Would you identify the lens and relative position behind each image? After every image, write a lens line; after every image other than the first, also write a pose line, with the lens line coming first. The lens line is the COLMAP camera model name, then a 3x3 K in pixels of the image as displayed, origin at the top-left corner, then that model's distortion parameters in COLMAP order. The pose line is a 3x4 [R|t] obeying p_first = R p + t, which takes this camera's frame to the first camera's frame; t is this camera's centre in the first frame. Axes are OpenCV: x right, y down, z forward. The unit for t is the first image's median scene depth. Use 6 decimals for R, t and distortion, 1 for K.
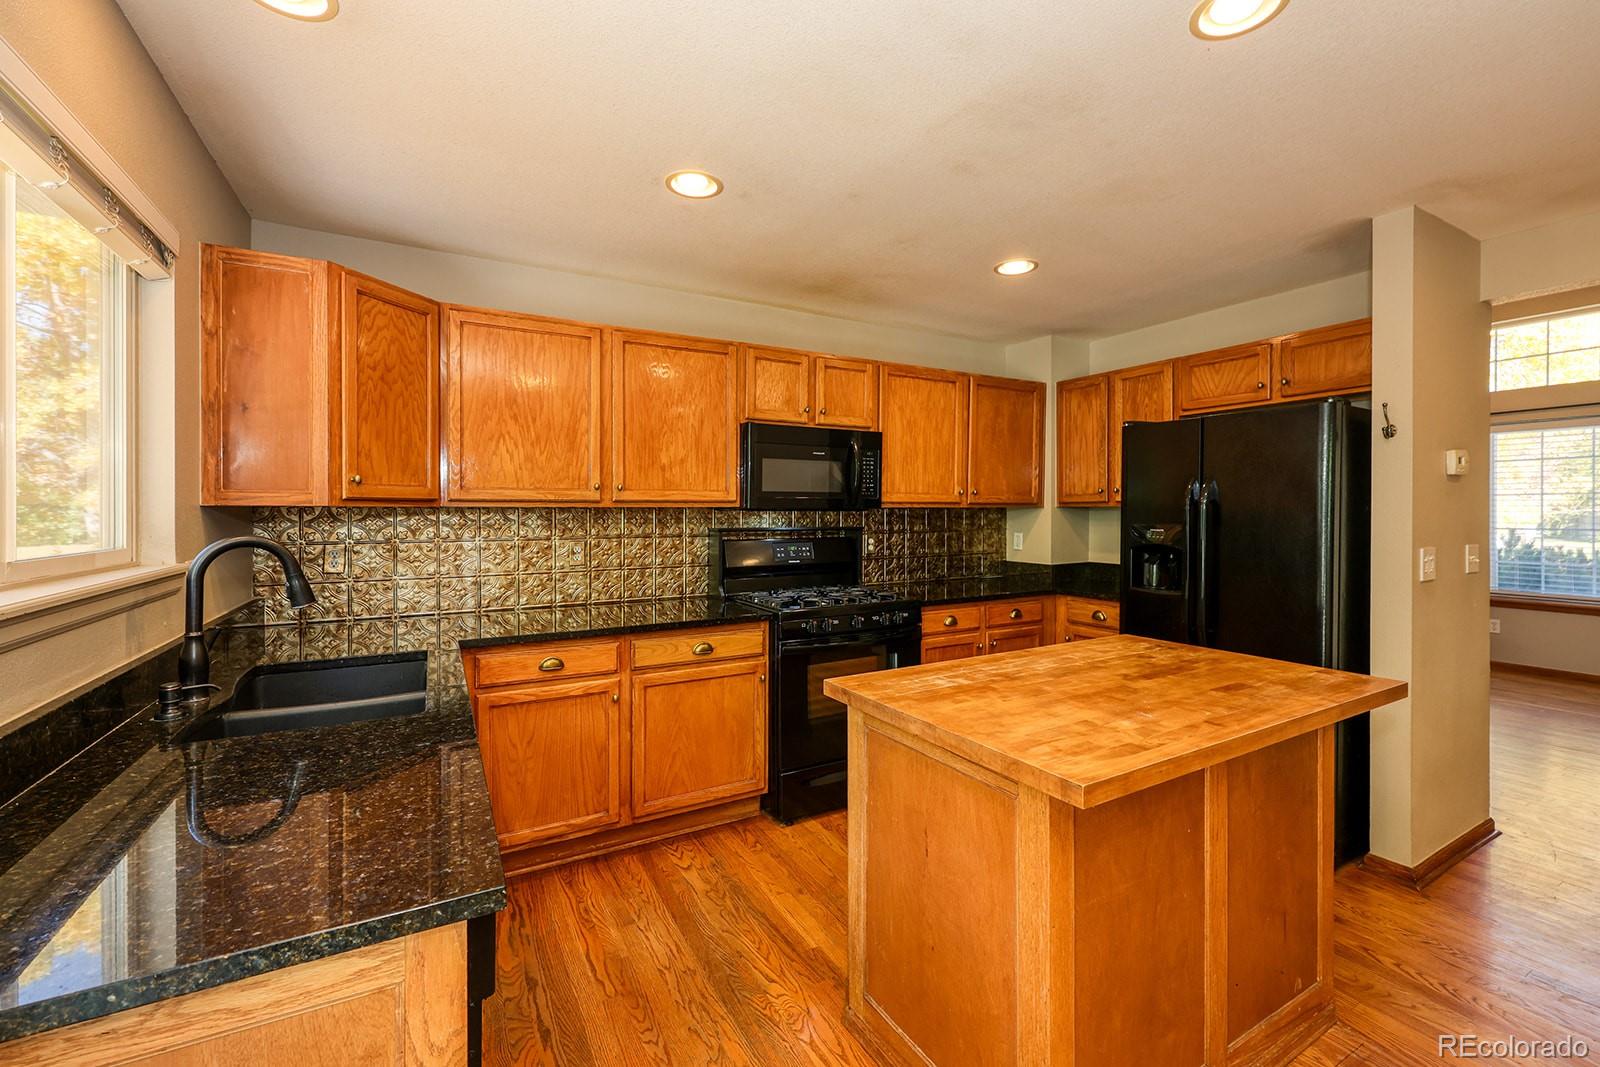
lens RADIAL K [[652.3, 0, 800.0], [0, 652.3, 518.3], [0, 0, 1]] dist [-0.011881, 0.001155]
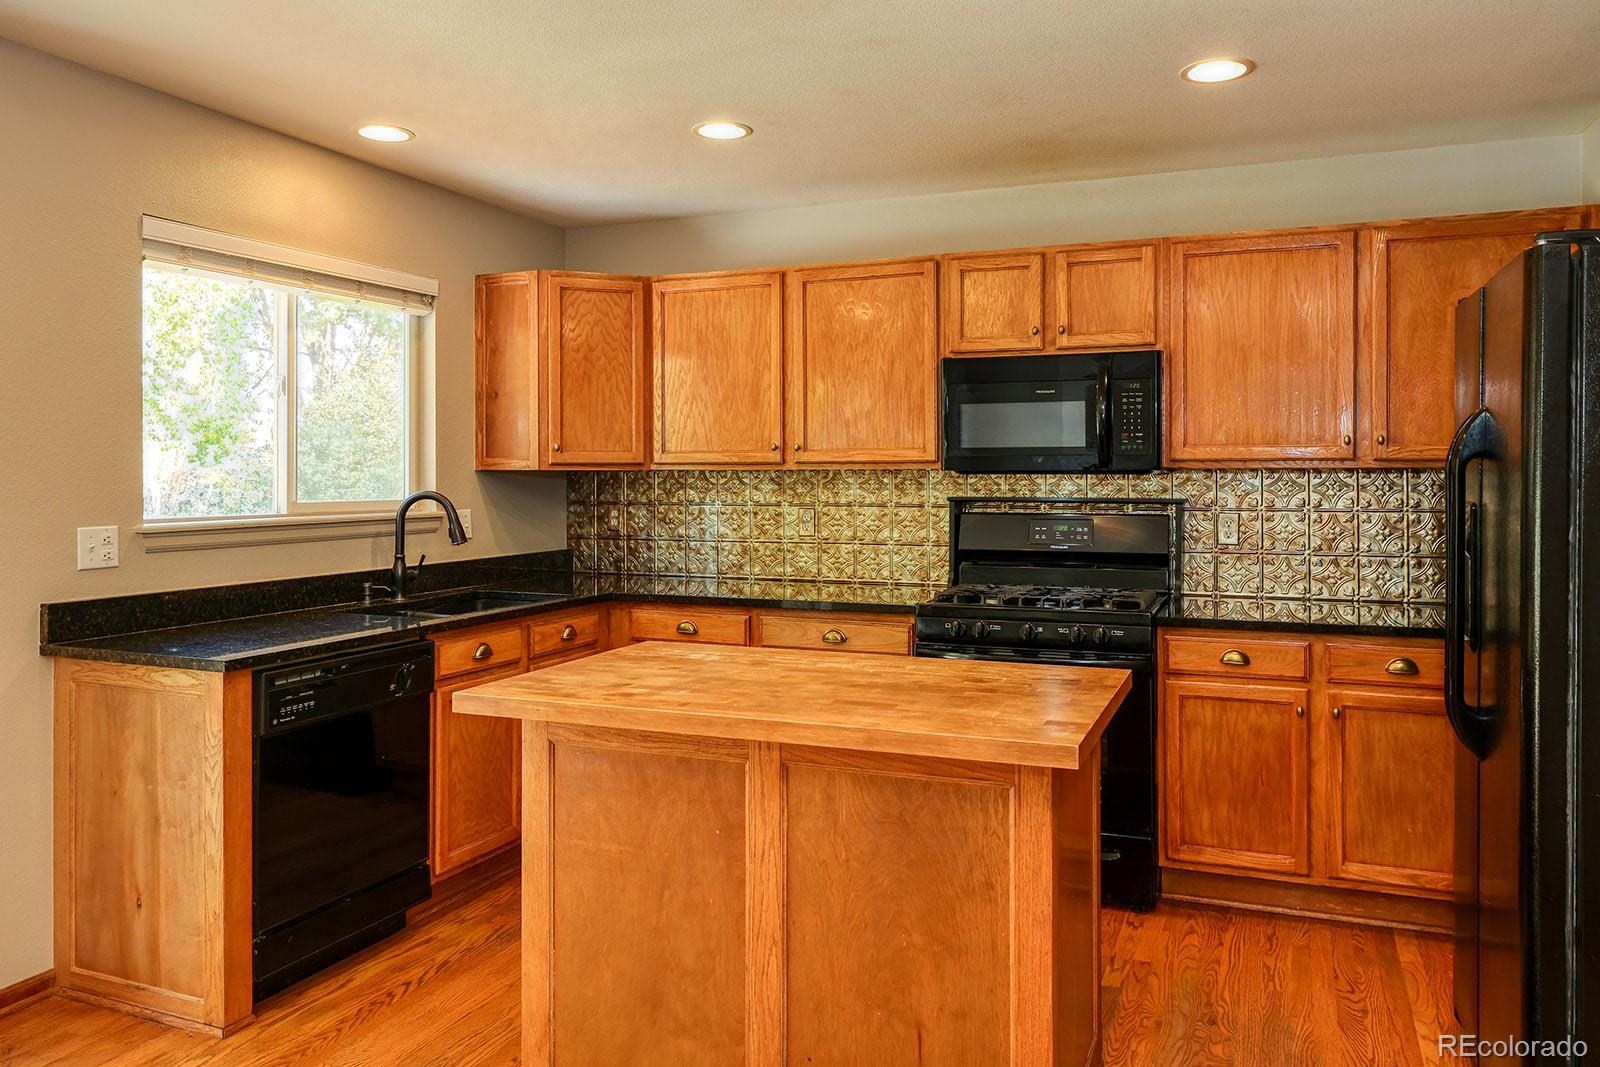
lens RADIAL K [[1131.2, 0, 826.6], [0, 1131.2, 478.3], [0, 0, 1]] dist [0.006298, -0.000267]
pose [[0.628302, 0.003482, -0.777962, 0.881971], [-0.008018, 0.999966, -0.002000, -0.002733], [0.777928, 0.007495, 0.628308, 0.059174]]
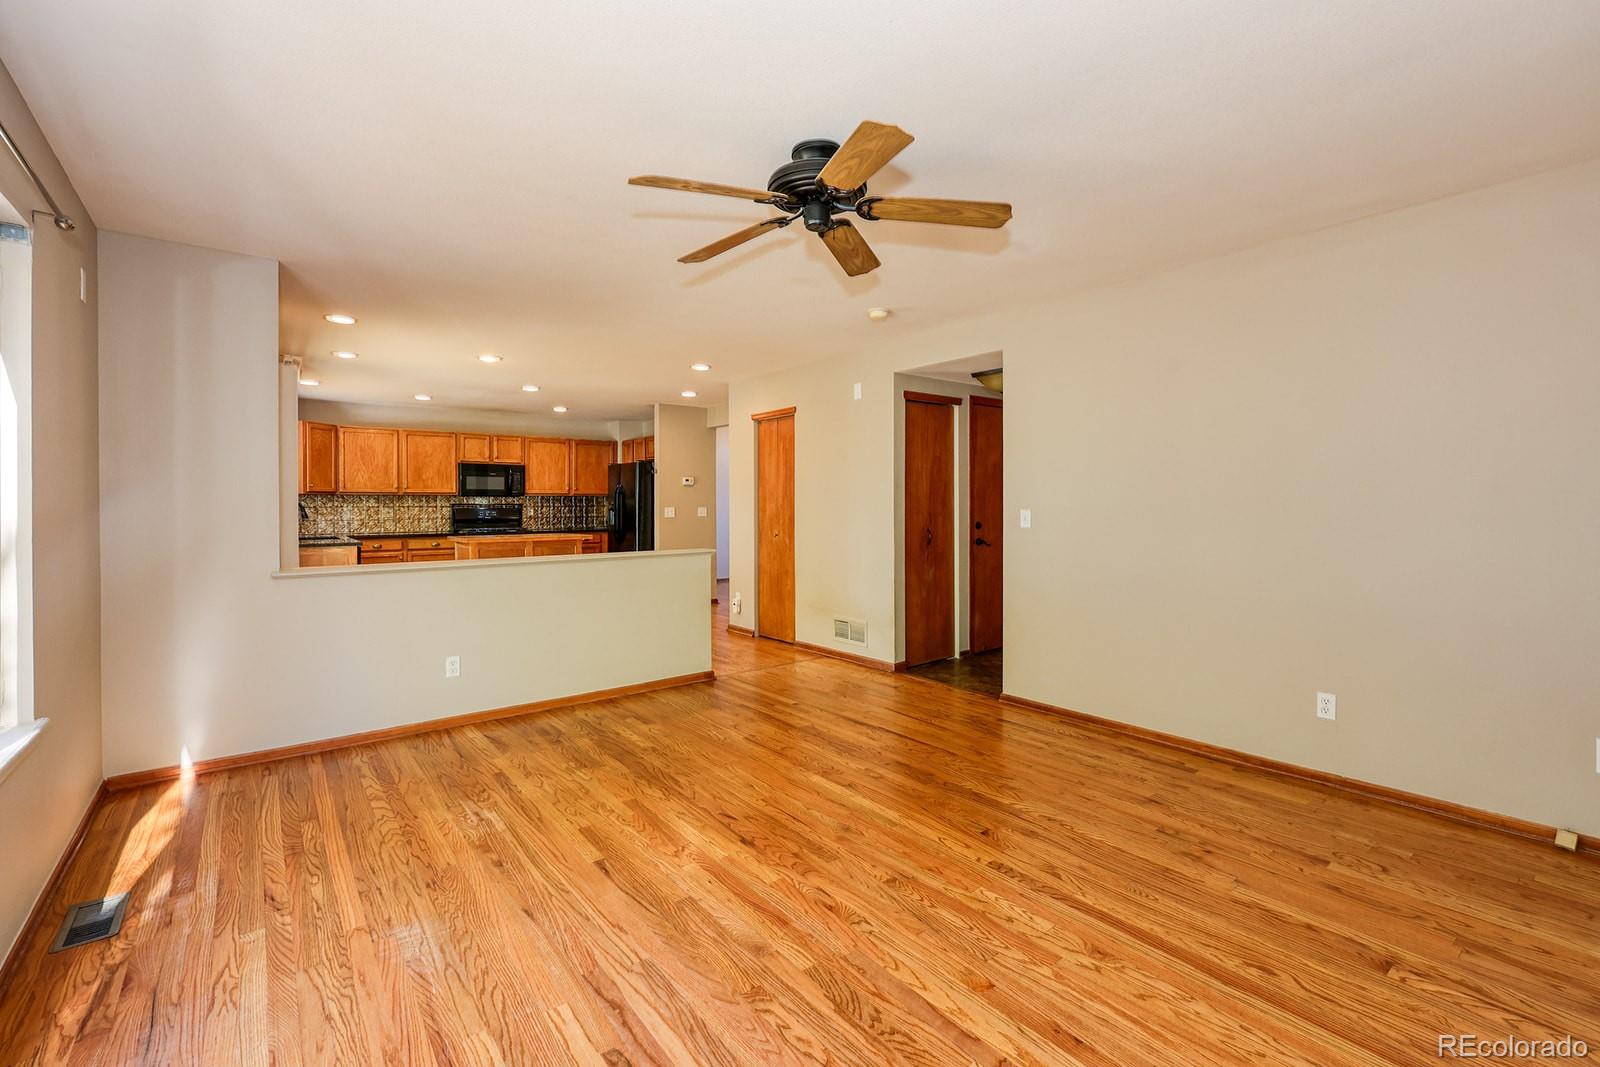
lens RADIAL K [[703.7, 0, 807.4], [0, 703.7, 511.6], [0, 0, 1]] dist [-0.000305, -0.000118]
pose [[0.988325, -0.002250, 0.152343, 0.881950], [0.002426, 0.999997, -0.000968, 0.056103], [-0.152340, 0.001326, 0.988327, -2.044549]]
